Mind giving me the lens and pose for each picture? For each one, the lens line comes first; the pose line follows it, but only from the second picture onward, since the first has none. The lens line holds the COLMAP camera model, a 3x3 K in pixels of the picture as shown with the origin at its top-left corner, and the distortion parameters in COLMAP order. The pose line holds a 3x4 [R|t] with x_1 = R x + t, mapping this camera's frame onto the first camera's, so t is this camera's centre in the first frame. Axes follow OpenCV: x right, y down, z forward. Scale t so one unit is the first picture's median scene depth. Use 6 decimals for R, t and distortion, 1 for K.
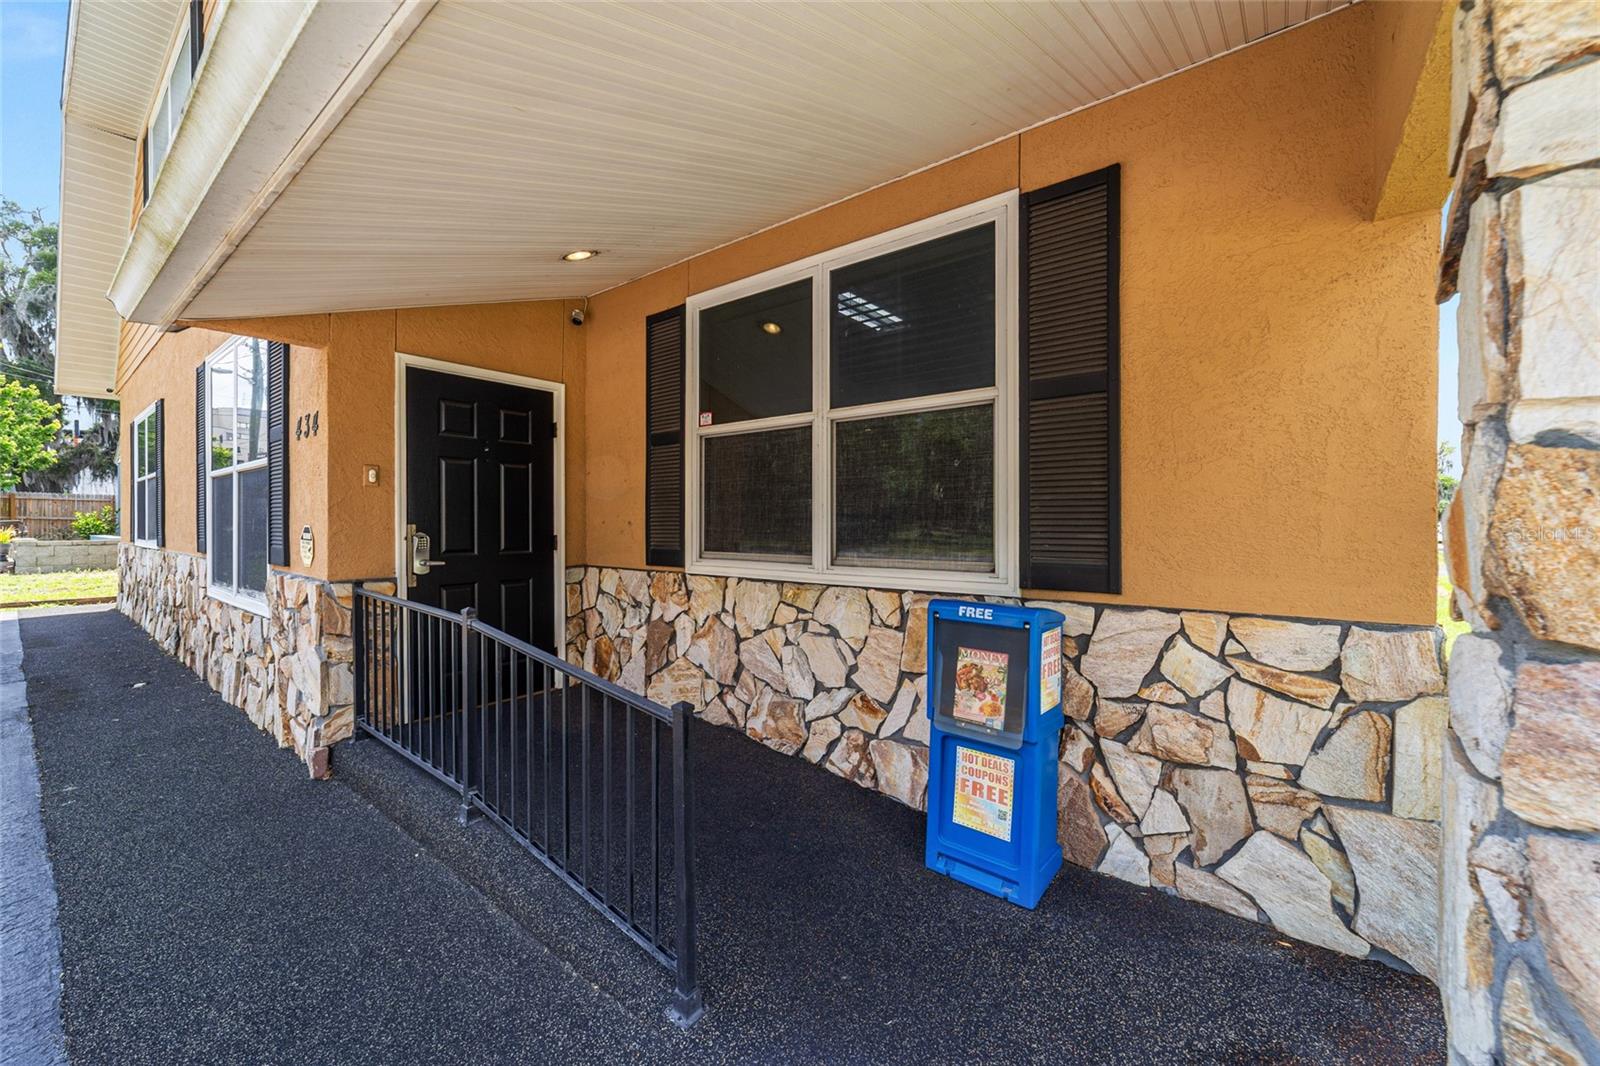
lens RADIAL K [[614.7, 0, 793.3], [0, 614.7, 531.3], [0, 0, 1]] dist [-0.012394, 0.004124]
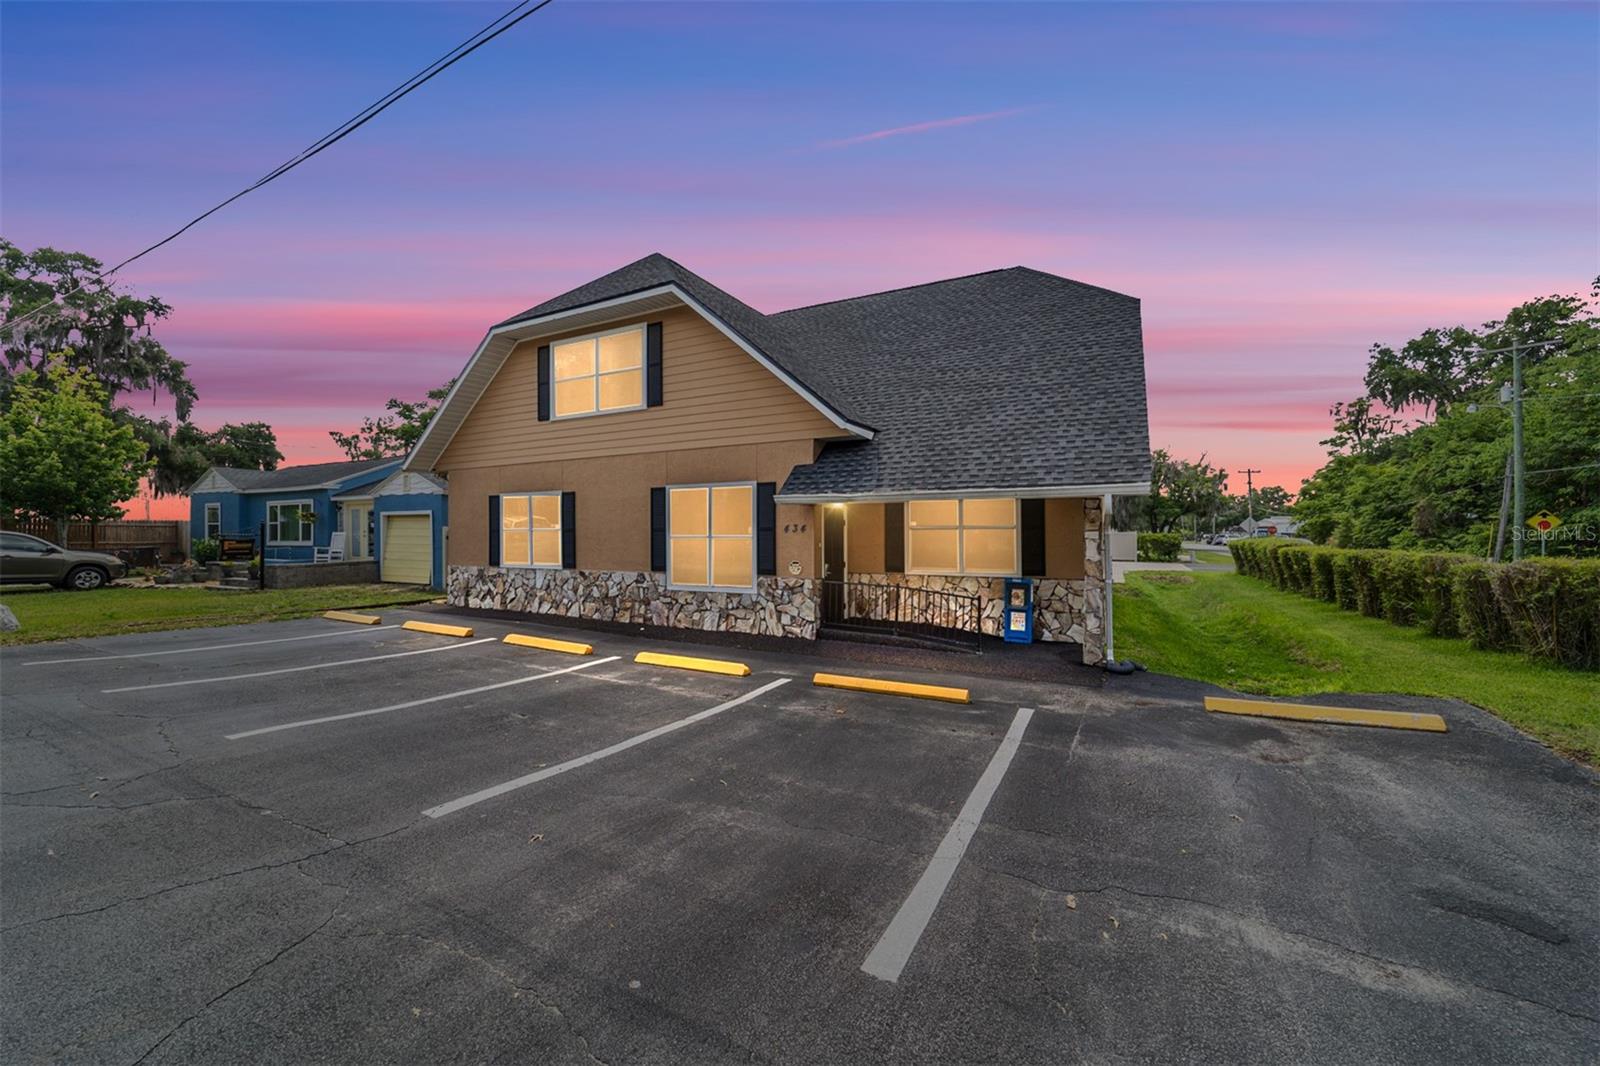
lens RADIAL K [[614.7, 0, 796.1], [0, 614.7, 530.8], [0, 0, 1]] dist [-0.012394, 0.004124]
pose [[0.981935, -0.010501, 0.188929, -1.670164], [0.011519, 0.999924, -0.004289, -0.181703], [-0.188870, 0.006388, 0.981981, -2.432826]]
